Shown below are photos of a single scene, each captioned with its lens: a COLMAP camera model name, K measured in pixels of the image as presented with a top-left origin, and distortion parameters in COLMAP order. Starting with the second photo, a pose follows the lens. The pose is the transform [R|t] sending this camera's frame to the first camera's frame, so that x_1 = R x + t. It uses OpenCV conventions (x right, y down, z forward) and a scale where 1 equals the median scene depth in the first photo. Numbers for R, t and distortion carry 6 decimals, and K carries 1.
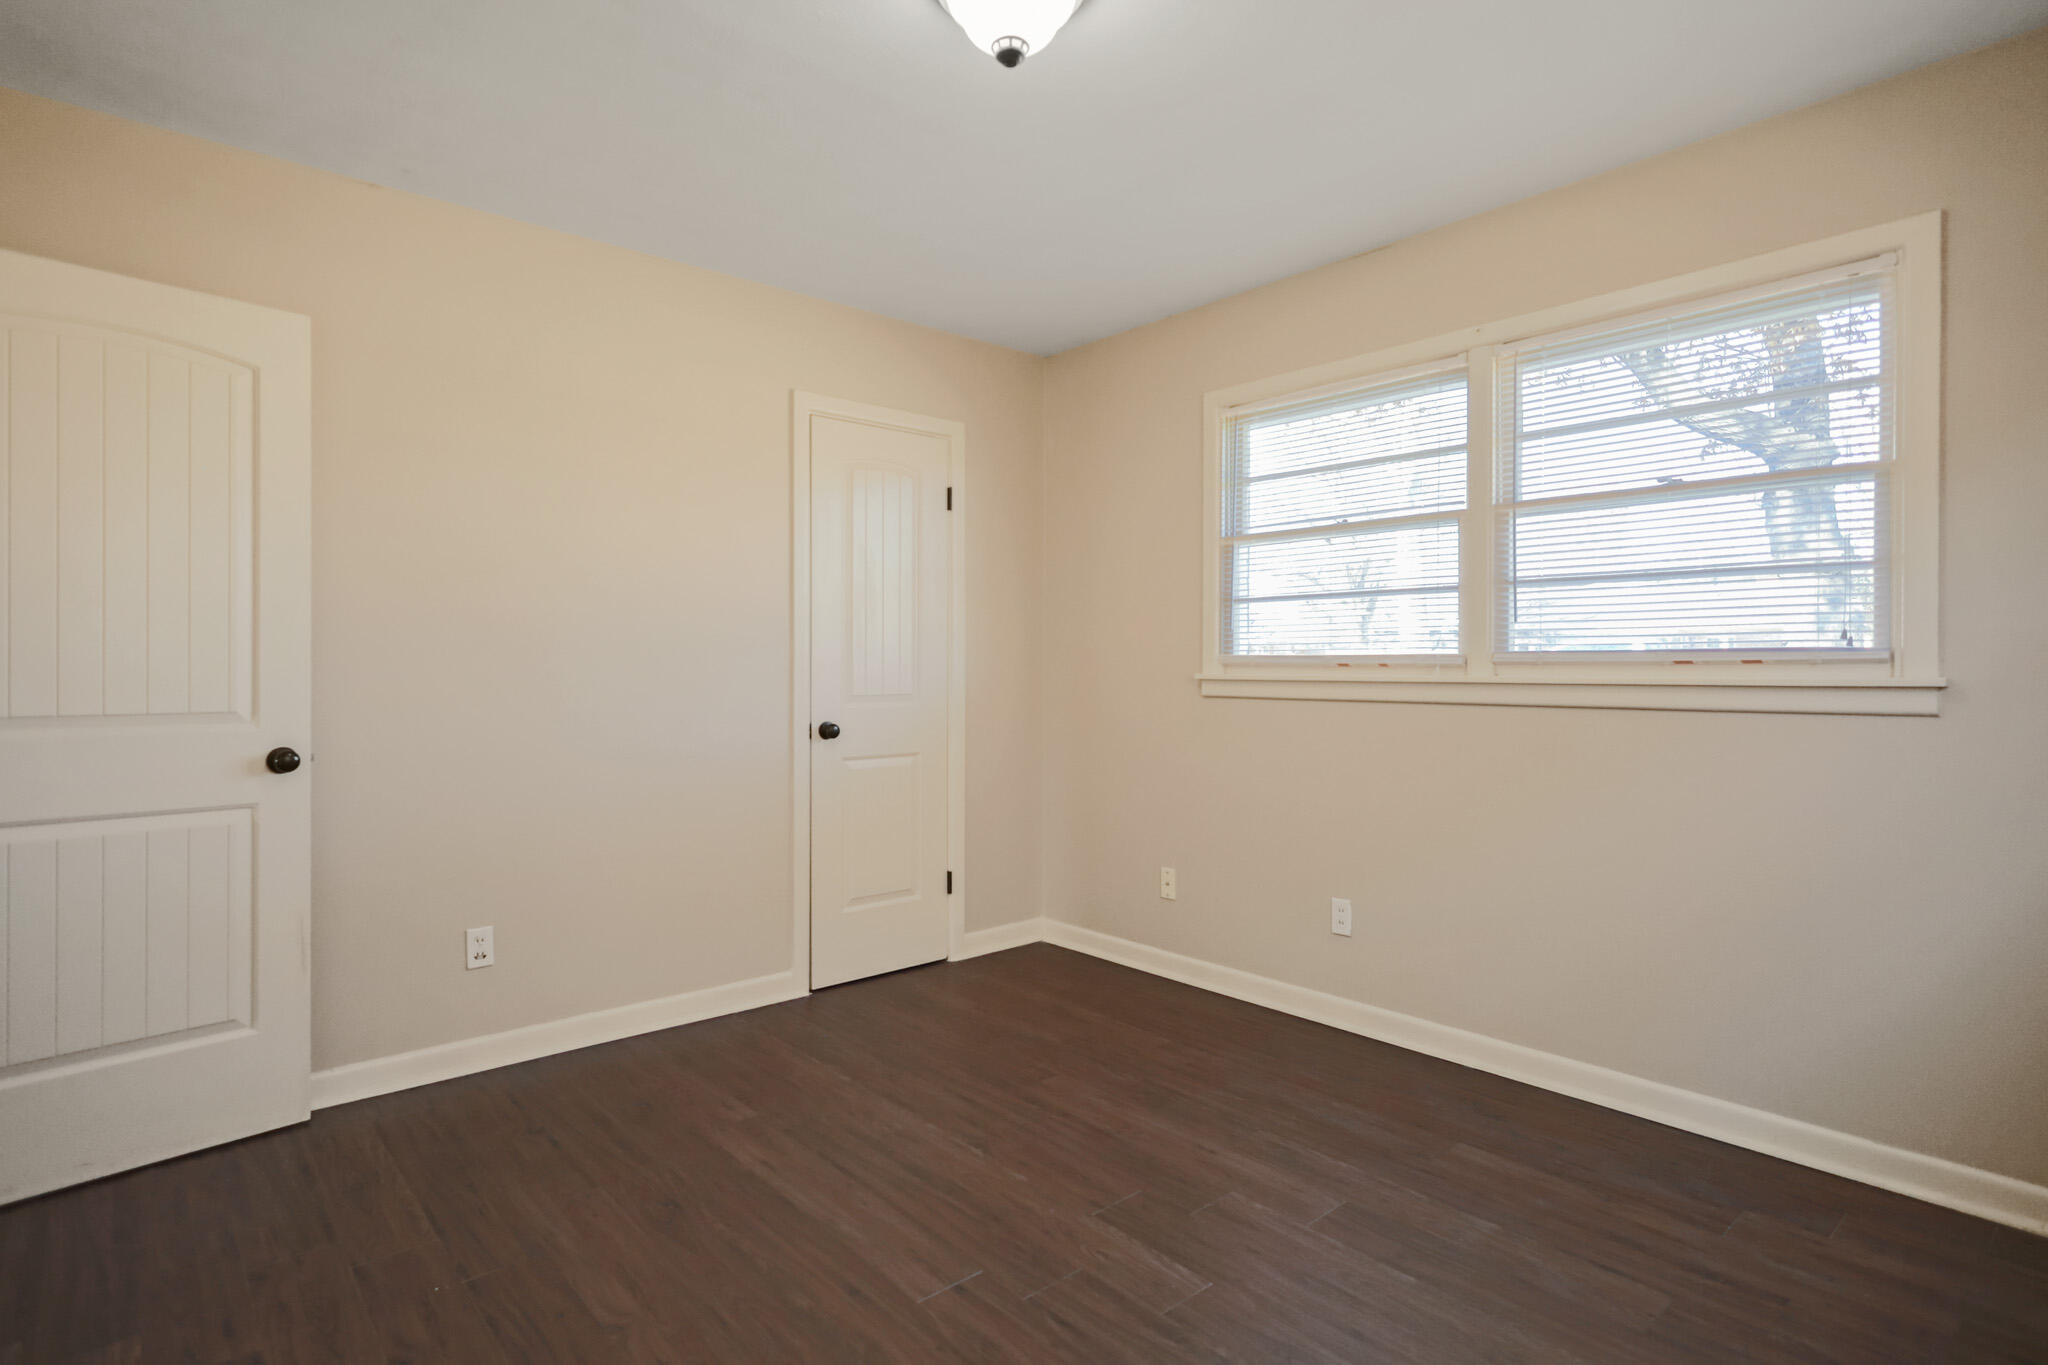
lens RADIAL K [[1028.5, 0, 1006.7], [0, 1028.5, 672.4], [0, 0, 1]] dist [-0.003705, 0.003837]
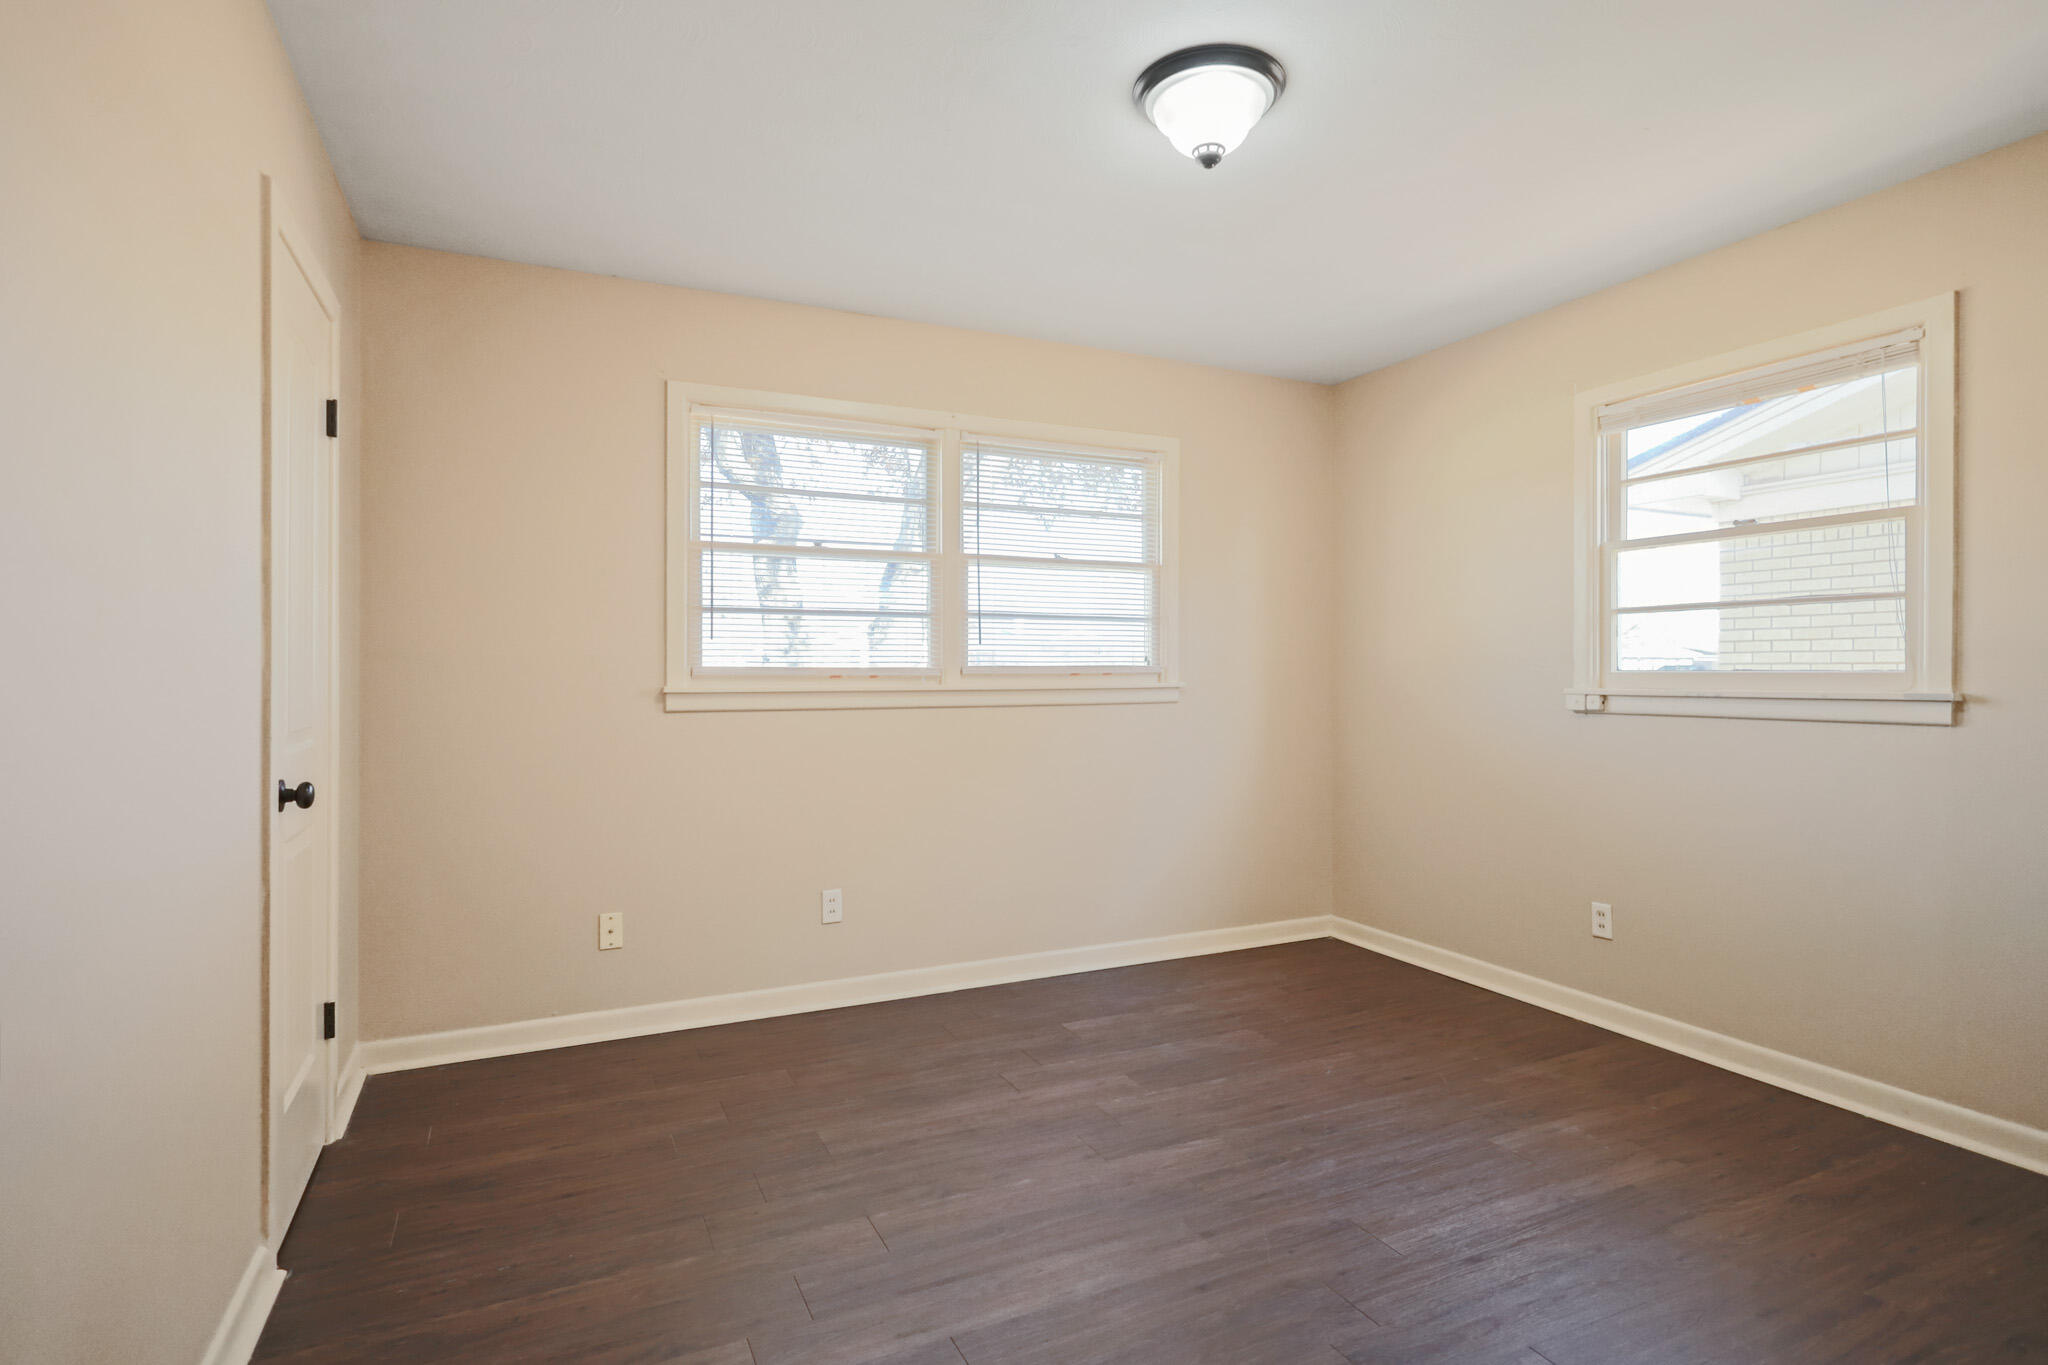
lens RADIAL K [[1028.5, 0, 1012.8], [0, 1028.5, 678.5], [0, 0, 1]] dist [-0.003705, 0.003837]
pose [[0.273139, -0.000464, 0.961975, -0.787773], [0.009843, 0.999949, -0.002312, -0.001272], [-0.961924, 0.010100, 0.273129, 0.598271]]
